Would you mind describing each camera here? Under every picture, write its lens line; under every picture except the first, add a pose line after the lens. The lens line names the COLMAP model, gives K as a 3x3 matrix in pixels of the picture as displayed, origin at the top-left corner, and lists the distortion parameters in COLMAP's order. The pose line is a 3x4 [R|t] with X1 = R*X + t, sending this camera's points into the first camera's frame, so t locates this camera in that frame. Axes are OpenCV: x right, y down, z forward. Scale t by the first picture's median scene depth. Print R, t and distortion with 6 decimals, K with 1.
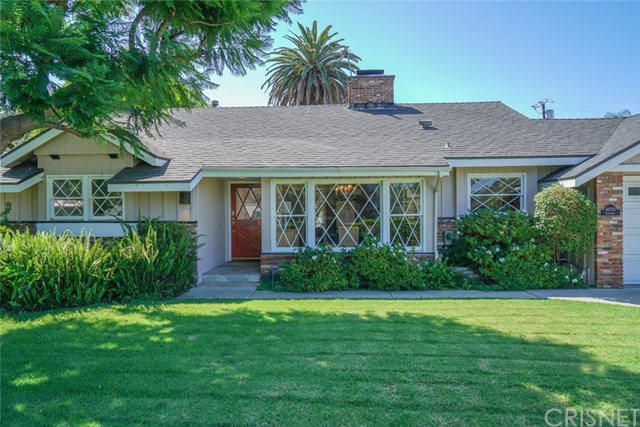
lens RADIAL K [[436.2, 0, 321.3], [0, 436.2, 213.4], [0, 0, 1]] dist [-0.007215, -0.000203]
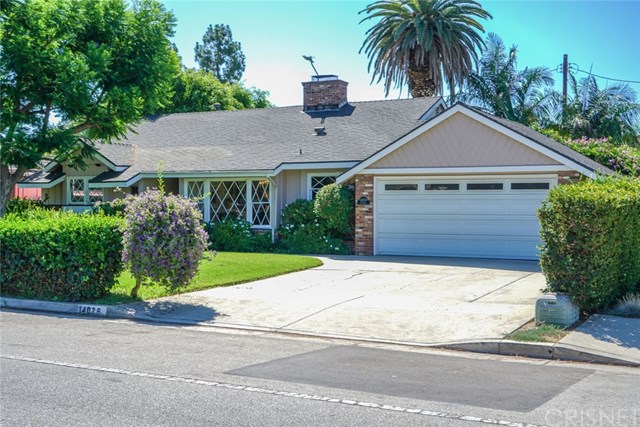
lens RADIAL K [[787.3, 0, 320.3], [0, 787.3, 214.1], [0, 0, 1]] dist [0.011208, 0.000000]
pose [[0.904593, 0.015560, -0.425992, 1.493862], [-0.012864, 0.999875, 0.009206, 0.013353], [0.426082, -0.002848, 0.904680, -1.275620]]
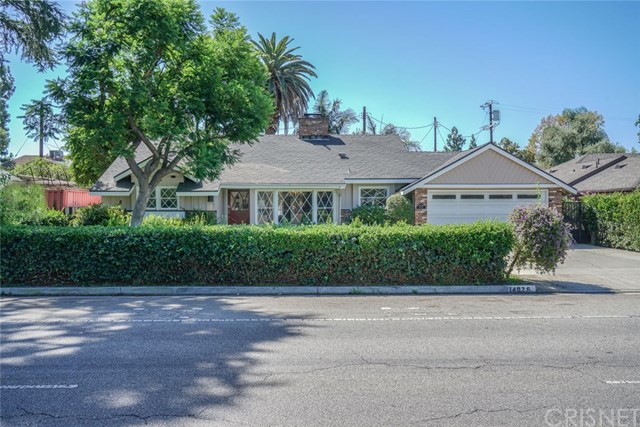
lens RADIAL K [[576.4, 0, 318.0], [0, 576.4, 209.7], [0, 0, 1]] dist [0.011549, -0.000165]
pose [[0.997376, 0.004266, 0.072276, -0.023238], [-0.004470, 0.999986, 0.002660, 0.004166], [-0.072264, -0.002977, 0.997381, -1.562666]]
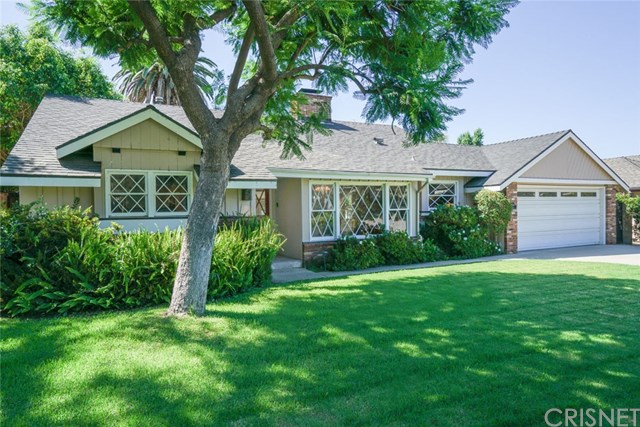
lens RADIAL K [[436.2, 0, 321.2], [0, 436.2, 211.7], [0, 0, 1]] dist [-0.007215, -0.000203]
pose [[0.867659, -0.007580, 0.497102, -0.692781], [0.010613, 0.999938, -0.003276, 0.012321], [-0.497047, 0.008118, 0.867686, -0.048562]]
